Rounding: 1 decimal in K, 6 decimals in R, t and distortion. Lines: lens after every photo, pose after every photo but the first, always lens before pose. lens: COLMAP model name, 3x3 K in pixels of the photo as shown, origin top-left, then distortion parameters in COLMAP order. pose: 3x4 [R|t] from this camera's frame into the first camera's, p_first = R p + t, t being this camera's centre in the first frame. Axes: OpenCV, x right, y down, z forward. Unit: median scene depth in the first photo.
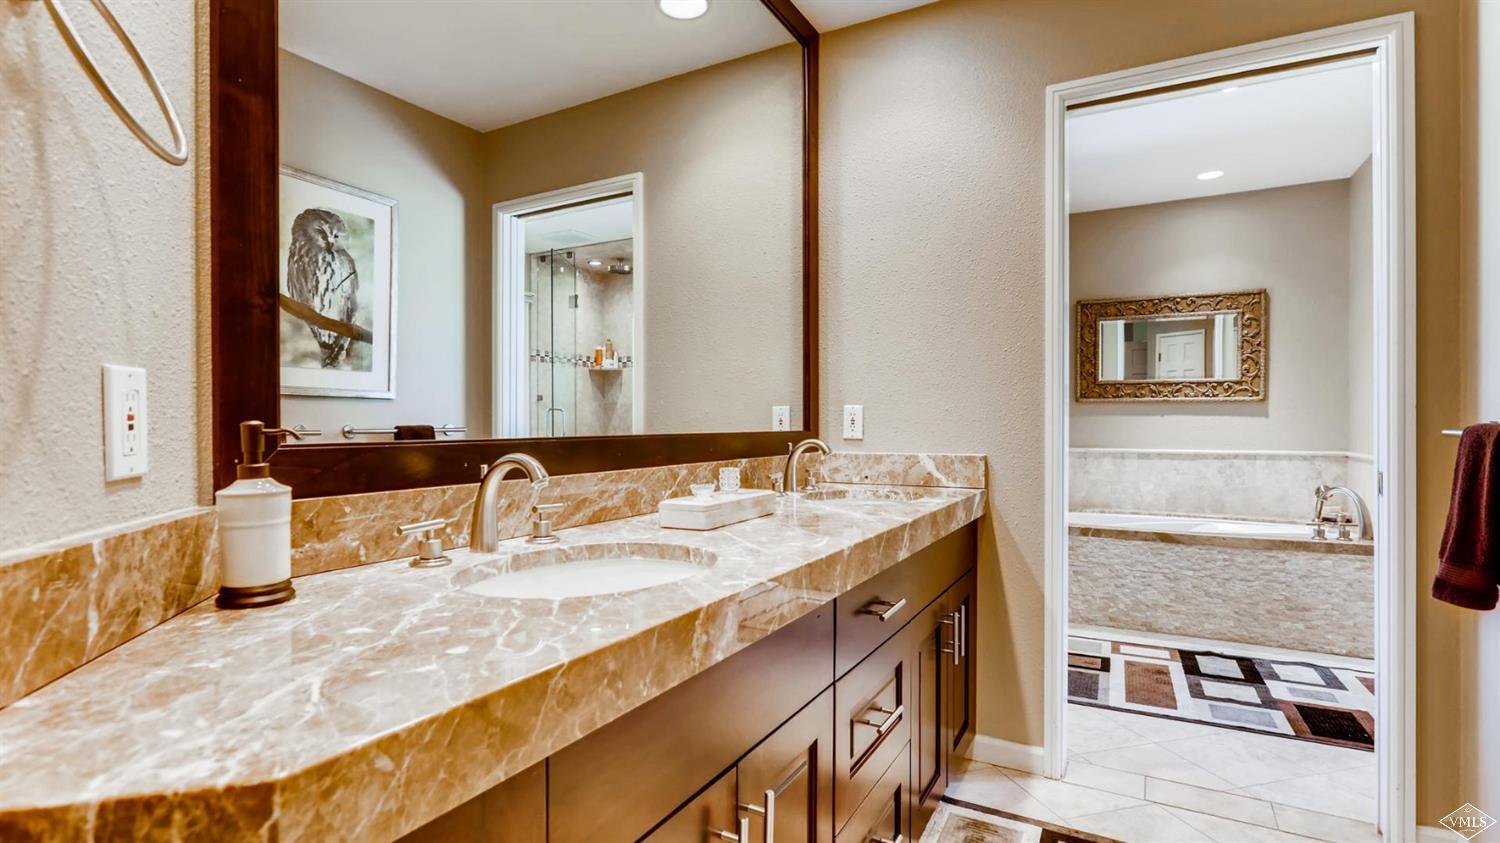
lens RADIAL K [[725.9, 0, 743.5], [0, 725.9, 429.4], [0, 0, 1]] dist [-0.003410, 0.000124]
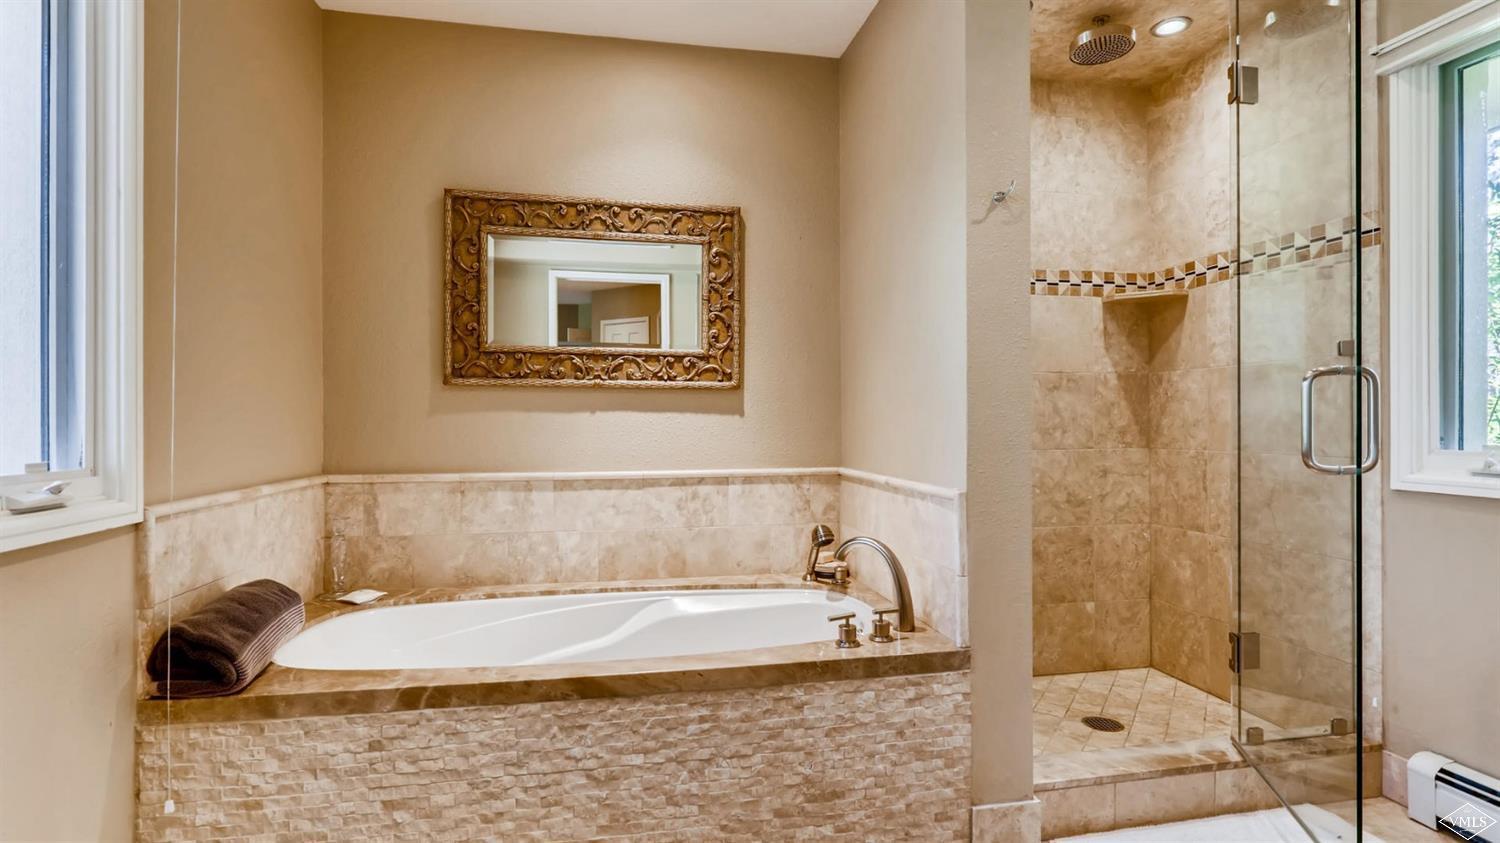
lens RADIAL K [[725.9, 0, 748.5], [0, 725.9, 423.1], [0, 0, 1]] dist [-0.003410, 0.000124]
pose [[0.759968, -0.002160, 0.649957, 0.322133], [0.007112, 0.999962, -0.004993, -0.006932], [-0.649922, 0.008417, 0.759955, 0.523904]]
